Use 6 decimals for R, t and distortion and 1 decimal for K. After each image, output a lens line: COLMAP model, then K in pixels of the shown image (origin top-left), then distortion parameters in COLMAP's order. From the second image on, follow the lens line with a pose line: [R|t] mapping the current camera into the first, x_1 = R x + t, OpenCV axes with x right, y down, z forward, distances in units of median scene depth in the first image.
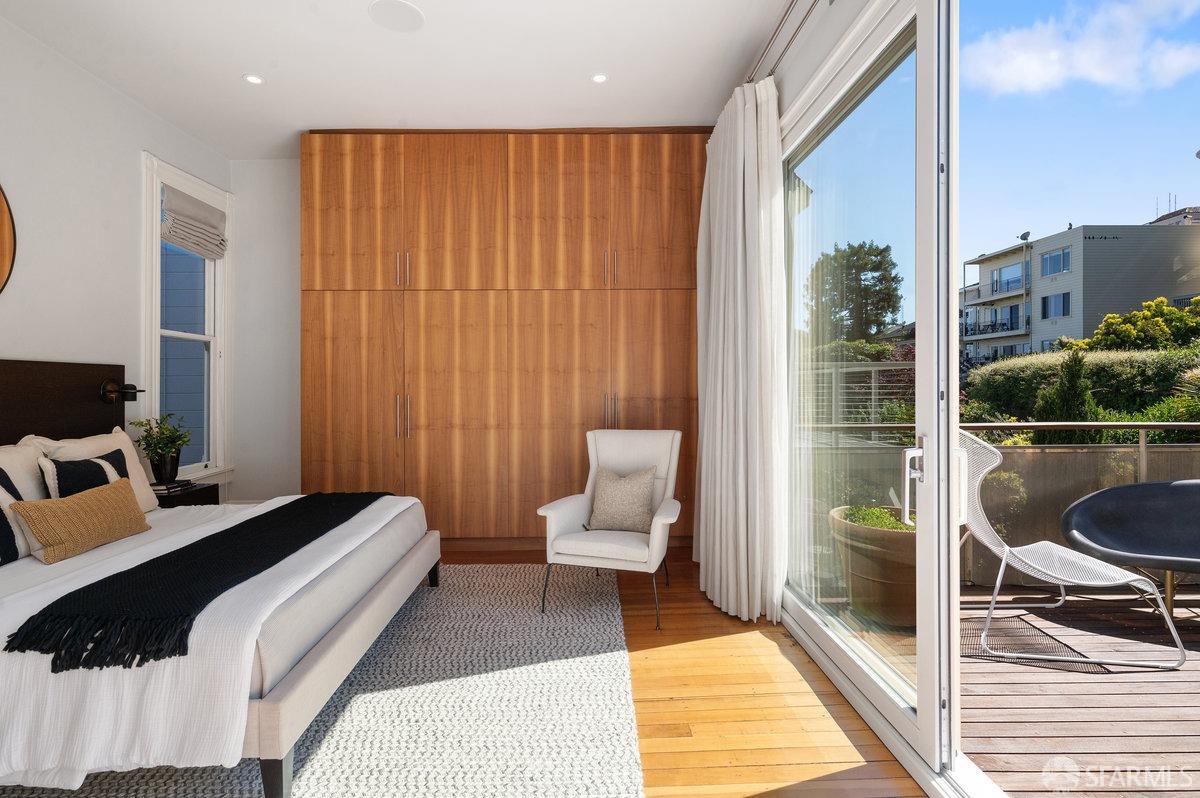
lens RADIAL K [[571.2, 0, 595.0], [0, 571.2, 379.9], [0, 0, 1]] dist [-0.001682, -0.000214]
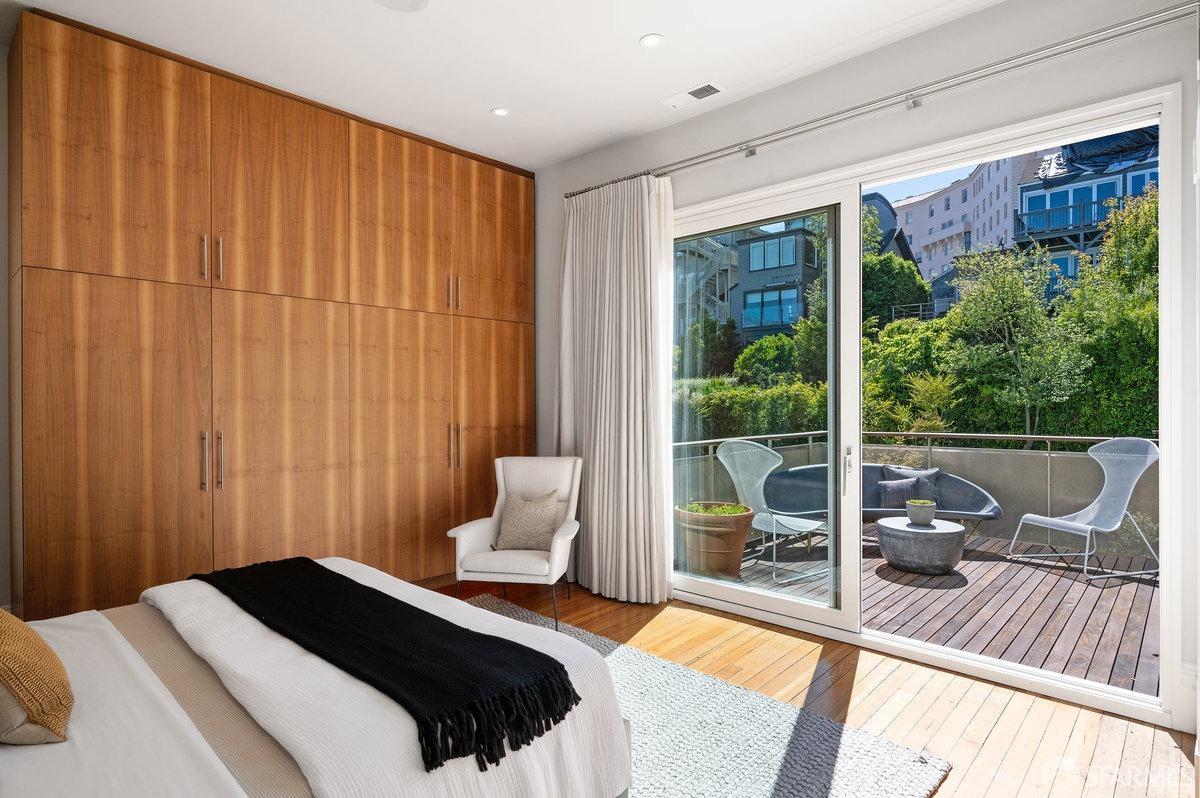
lens RADIAL K [[632.5, 0, 600.0], [0, 632.5, 399.0], [0, 0, 1]] dist [-0.000727, -0.000836]
pose [[0.695459, 0.006072, 0.718540, -0.567574], [-0.006014, 0.999978, -0.002629, -0.015779], [-0.718541, -0.002493, 0.695480, 0.081926]]
